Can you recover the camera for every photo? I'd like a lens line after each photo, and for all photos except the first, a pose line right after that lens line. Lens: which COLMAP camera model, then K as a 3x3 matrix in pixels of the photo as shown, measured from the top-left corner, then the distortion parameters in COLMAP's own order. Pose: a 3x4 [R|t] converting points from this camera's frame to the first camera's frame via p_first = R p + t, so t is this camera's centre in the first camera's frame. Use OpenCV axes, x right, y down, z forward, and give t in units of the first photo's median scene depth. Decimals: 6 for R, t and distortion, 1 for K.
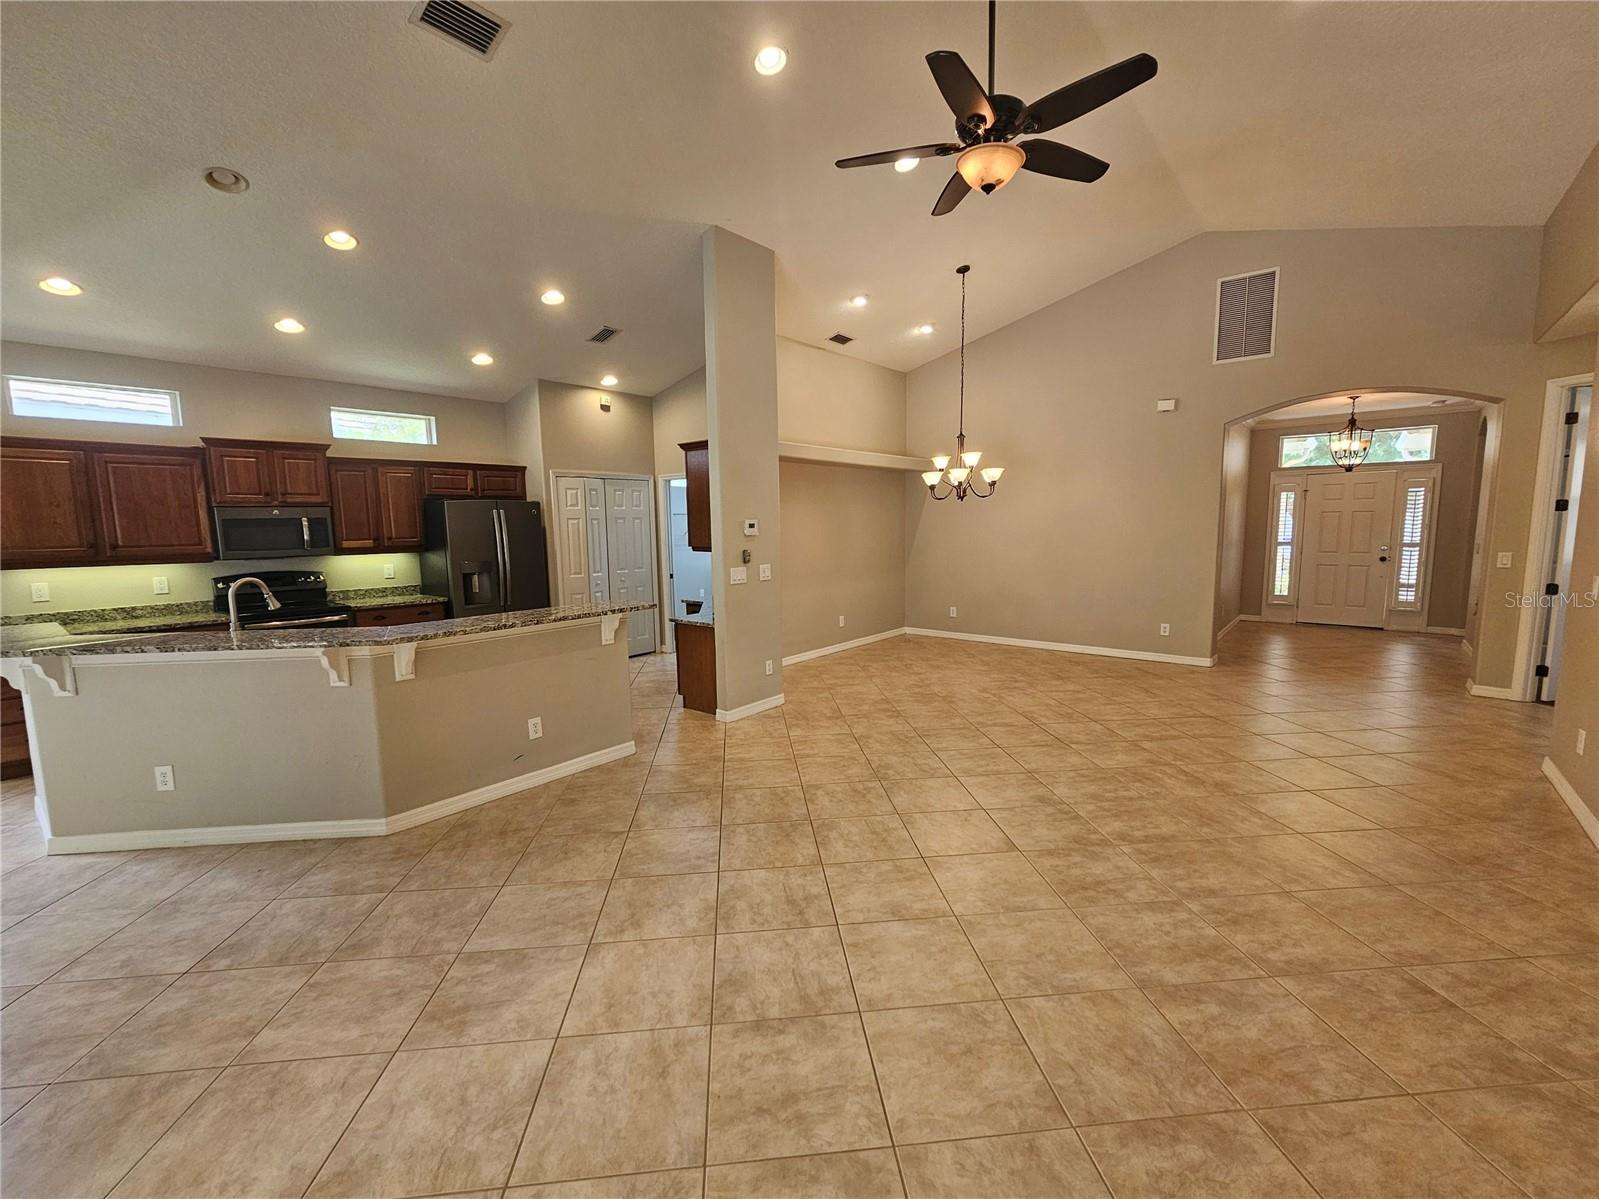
lens RADIAL K [[664.0, 0, 794.8], [0, 664.0, 604.5], [0, 0, 1]] dist [-0.002622, -0.000113]
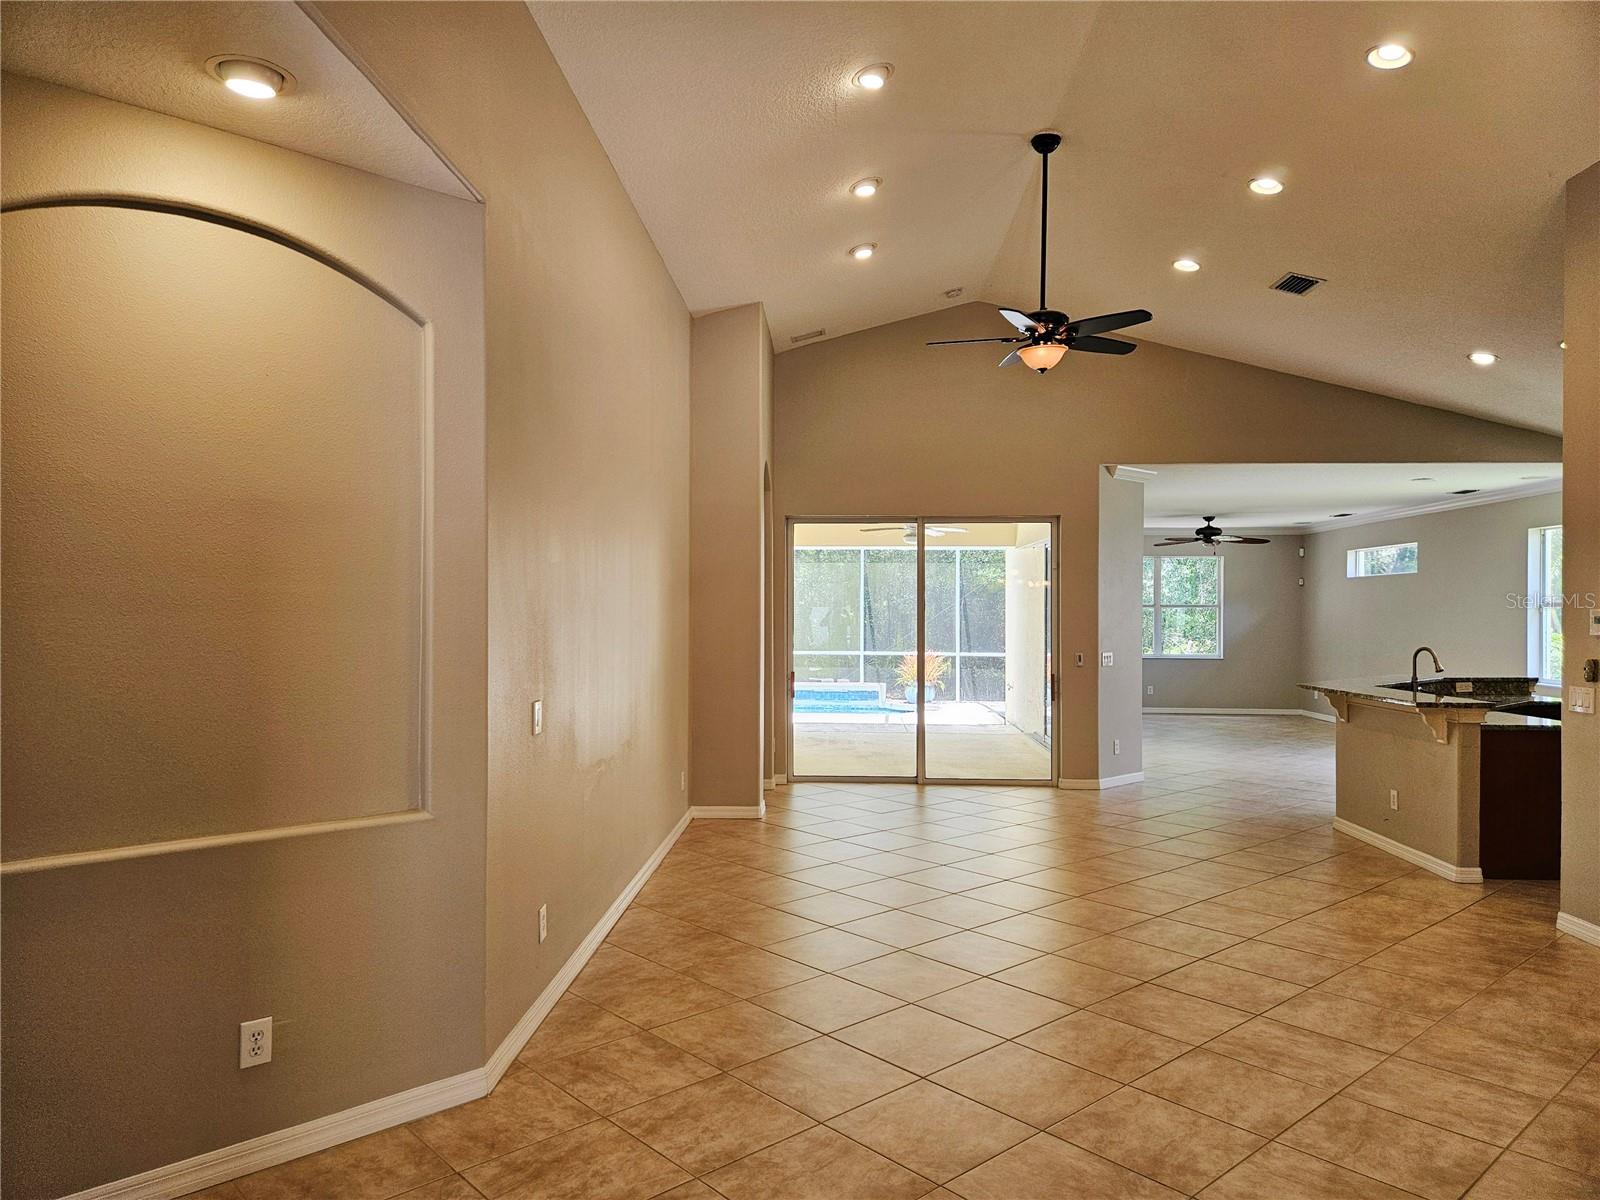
lens RADIAL K [[1078.0, 0, 738.0], [0, 1078.0, 634.1], [0, 0, 1]] dist [0.056857, -0.046124]
pose [[-0.828913, 0.023216, -0.558895, 1.134559], [-0.060663, 0.989515, 0.131074, -0.191024], [0.556078, 0.142553, -0.818814, 1.396070]]
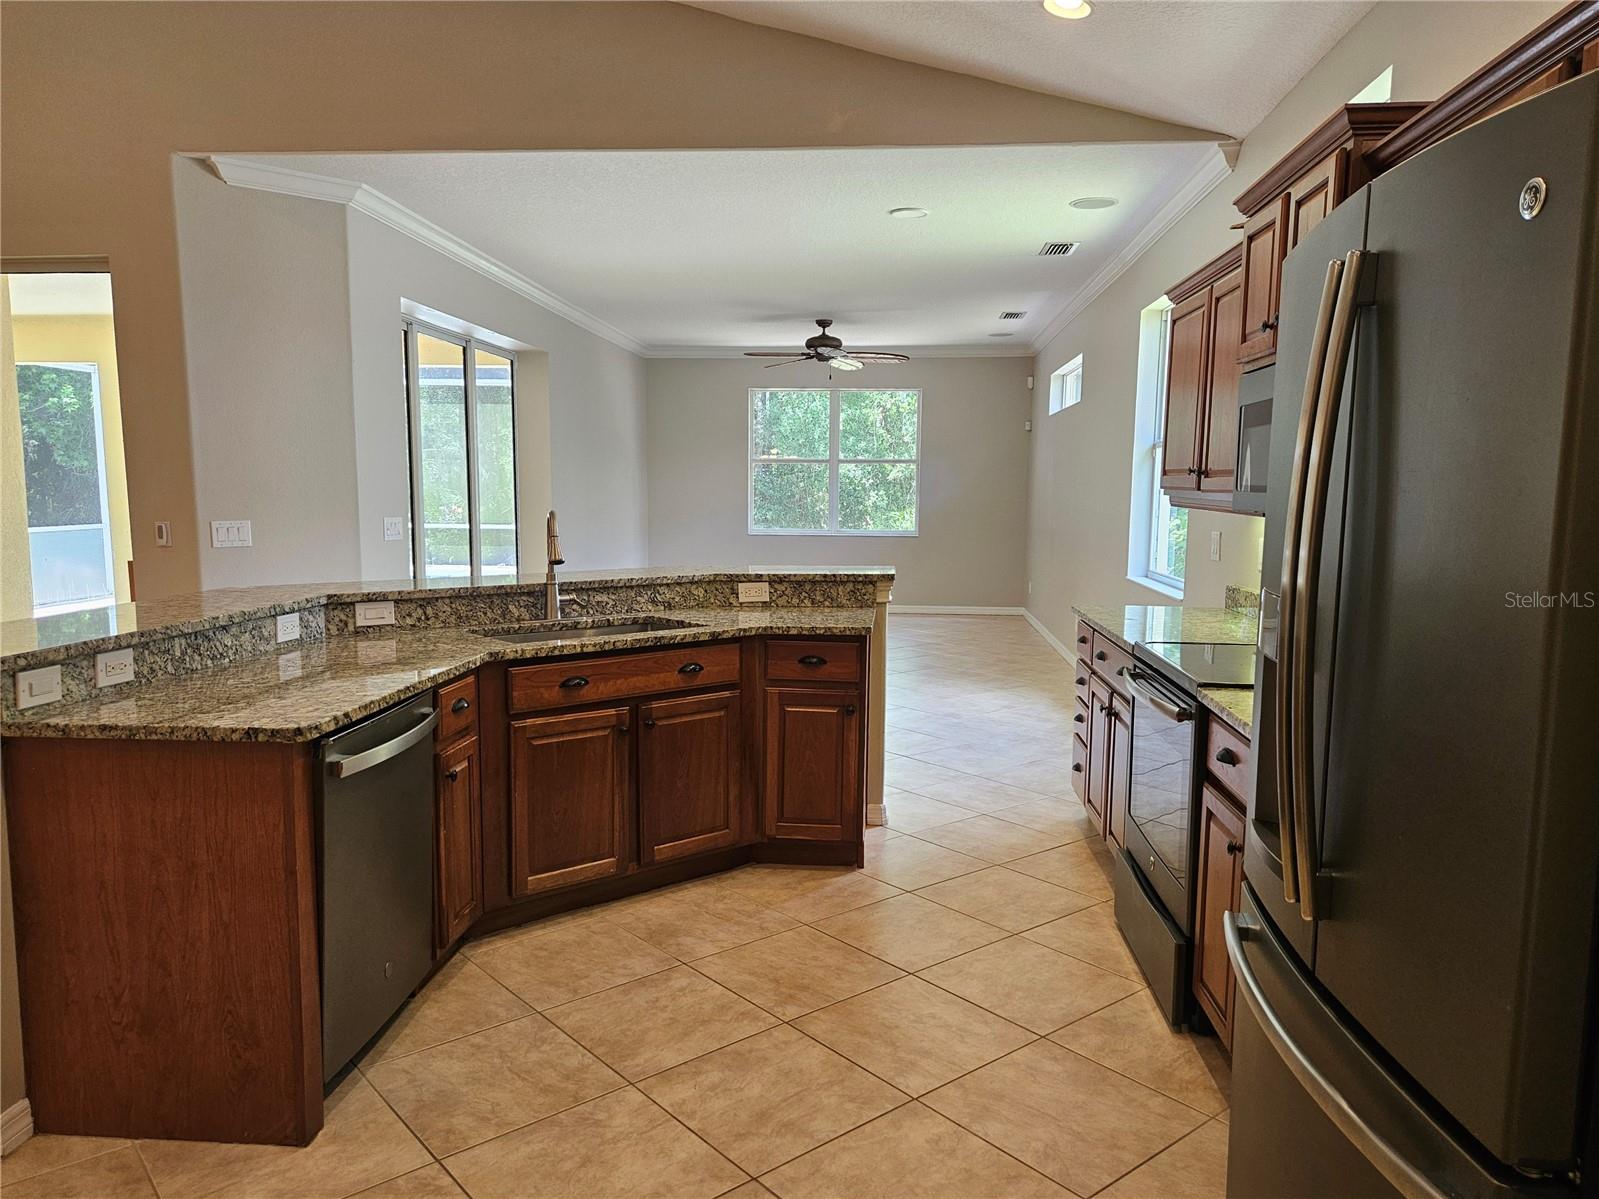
lens RADIAL K [[1144.4, 0, 794.8], [0, 1144.4, 631.5], [0, 0, 1]] dist [0.039727, -0.020759]
pose [[-0.831248, 0.080039, -0.550110, -0.251326], [-0.062258, 0.969951, 0.235200, -0.139647], [0.552404, 0.229758, -0.801287, 1.388284]]
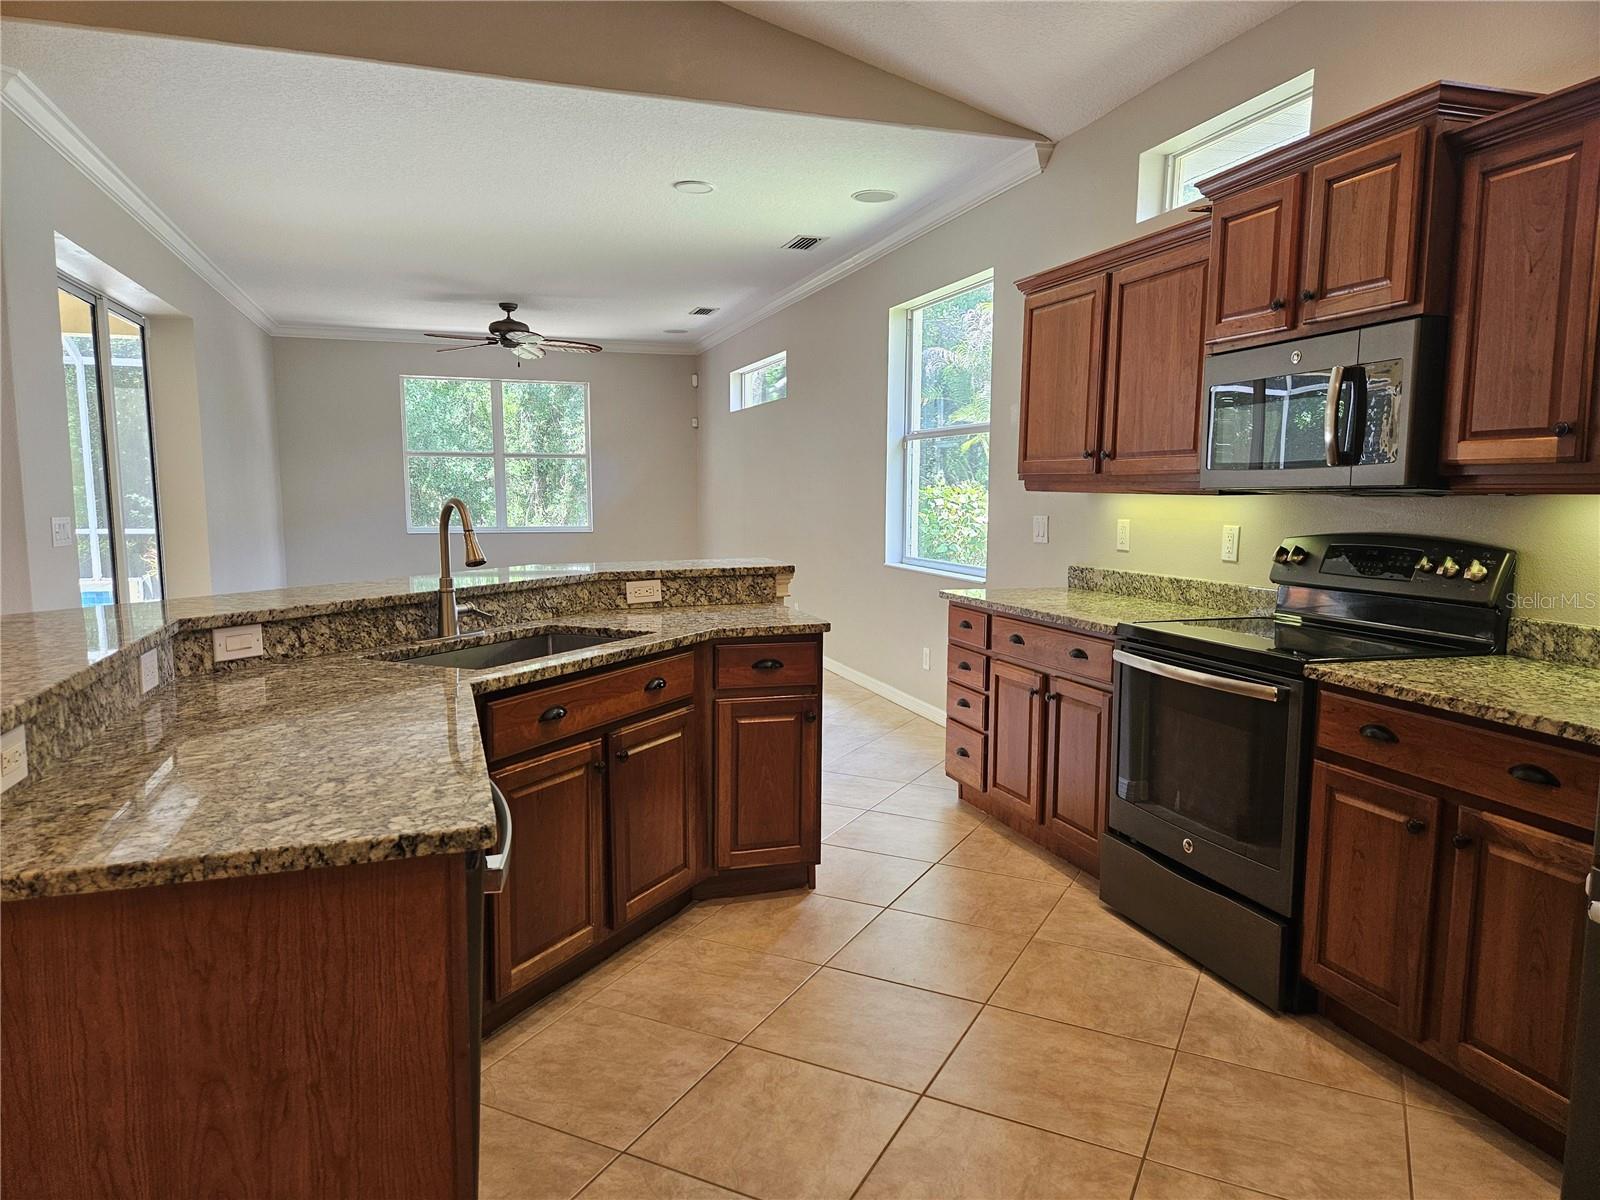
lens RADIAL K [[1078.0, 0, 795.4], [0, 1078.0, 621.6], [0, 0, 1]] dist [0.056857, -0.046124]
pose [[-0.548421, 0.118395, -0.827778, -0.161788], [-0.094277, 0.974860, 0.201892, -0.097002], [0.830871, 0.188763, -0.523472, 1.128085]]
